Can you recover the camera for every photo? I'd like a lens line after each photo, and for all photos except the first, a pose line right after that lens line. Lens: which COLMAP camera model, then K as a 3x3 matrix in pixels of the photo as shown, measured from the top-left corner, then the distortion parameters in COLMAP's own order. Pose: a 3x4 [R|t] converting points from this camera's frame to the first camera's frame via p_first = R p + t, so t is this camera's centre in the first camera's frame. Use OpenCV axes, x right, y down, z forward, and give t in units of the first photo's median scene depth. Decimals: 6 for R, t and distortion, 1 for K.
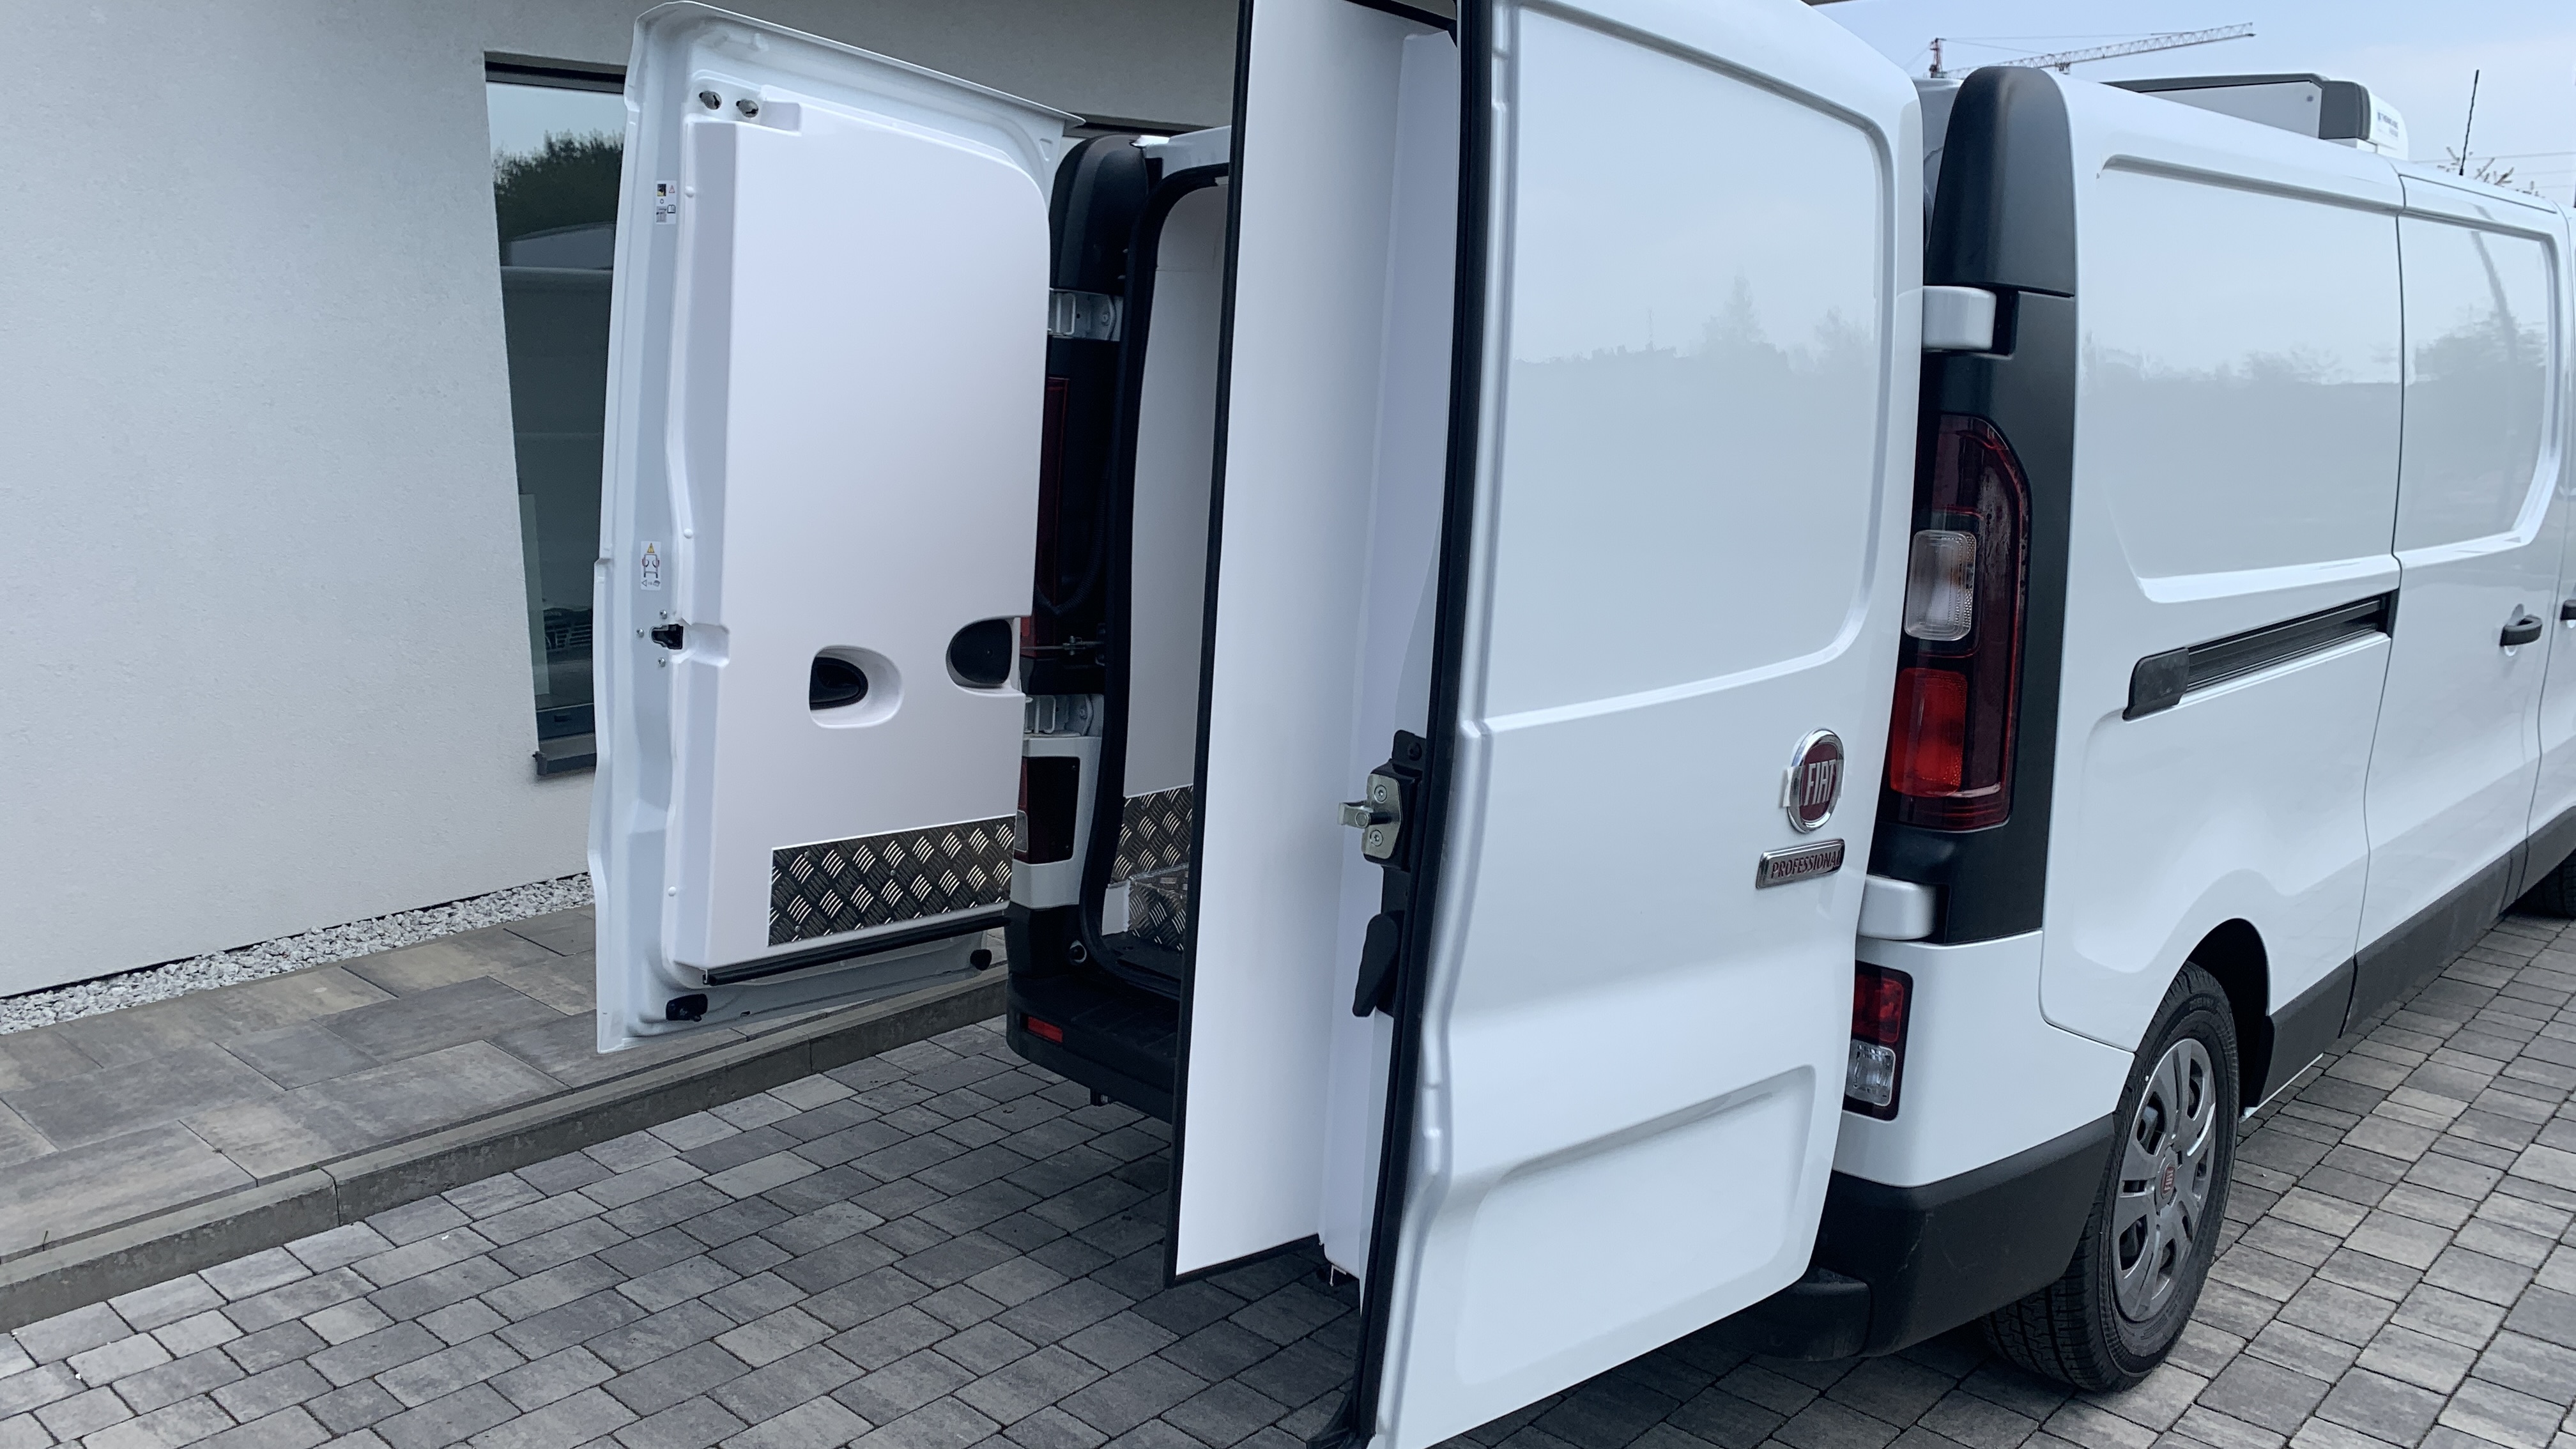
lens RADIAL K [[1998.4, 0, 1306.3], [0, 1998.4, 719.4], [0, 0, 1]] dist [-0.005387, -0.002529]
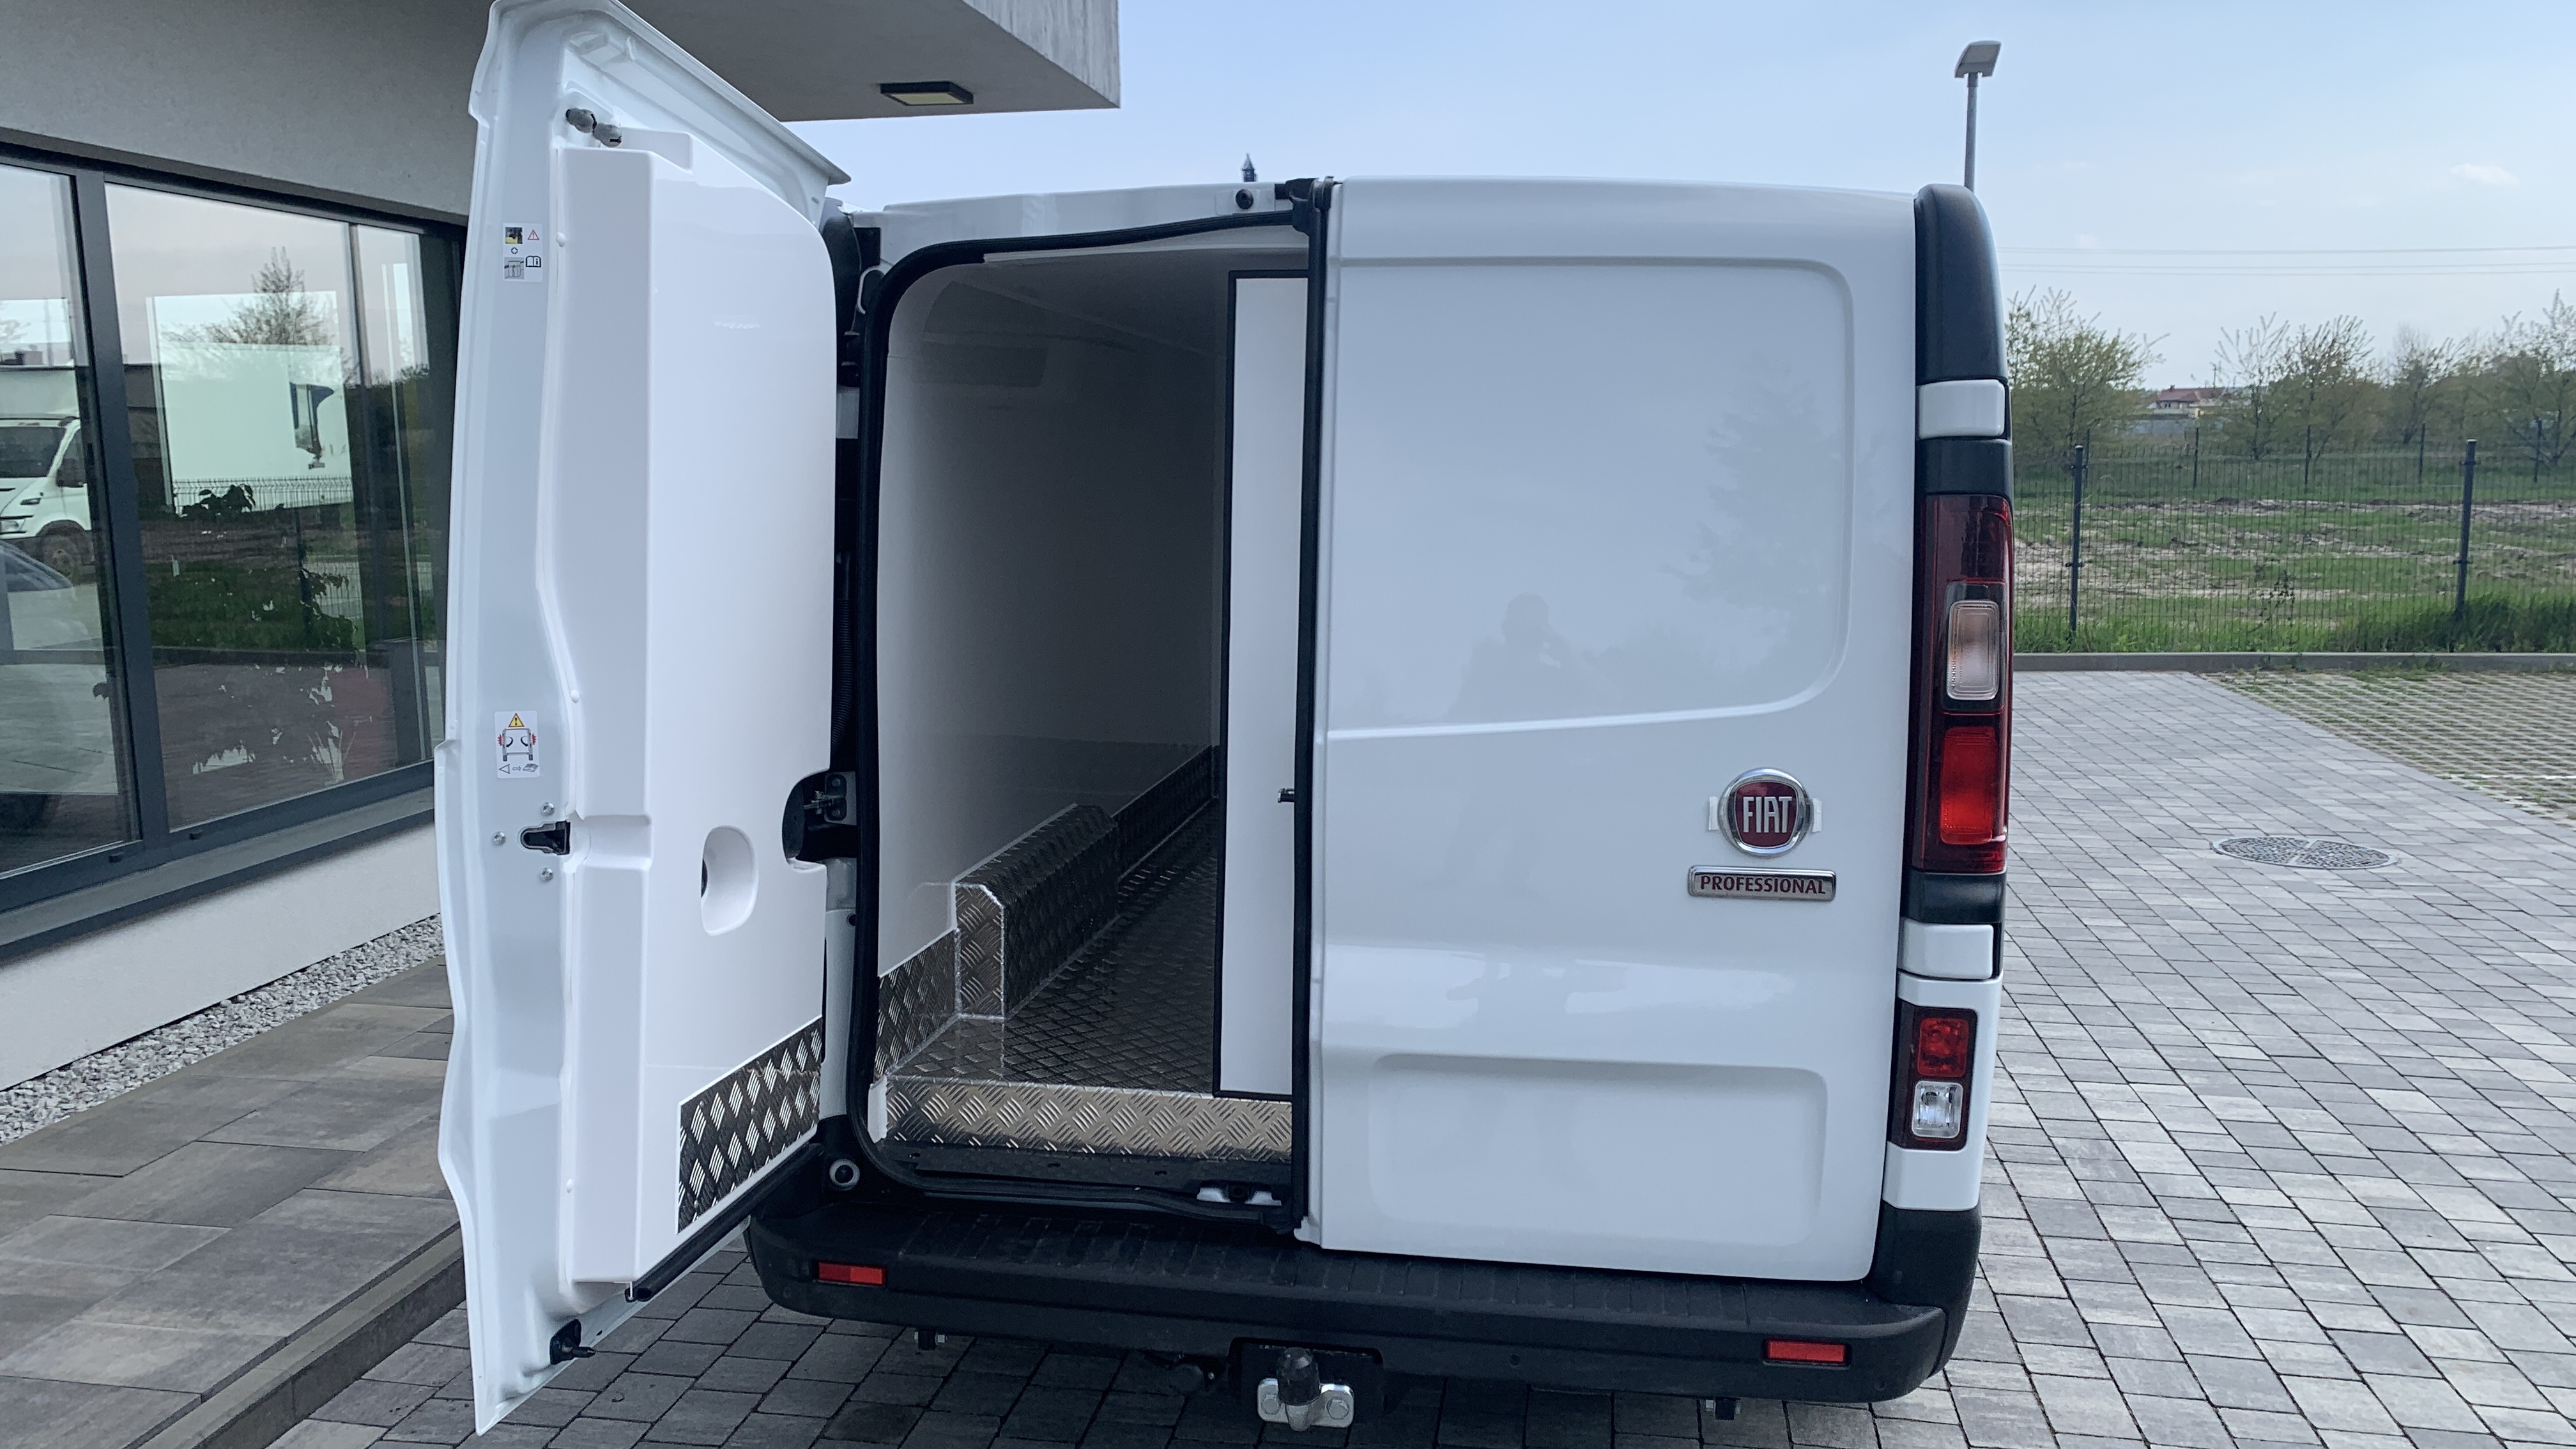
lens RADIAL K [[1998.4, 0, 1288.7], [0, 1998.4, 727.3], [0, 0, 1]] dist [-0.005387, -0.002529]
pose [[0.839908, -0.084449, 0.536118, -0.479365], [0.113475, 0.993312, -0.021310, -0.035488], [-0.530733, 0.078734, 0.843874, 0.233354]]
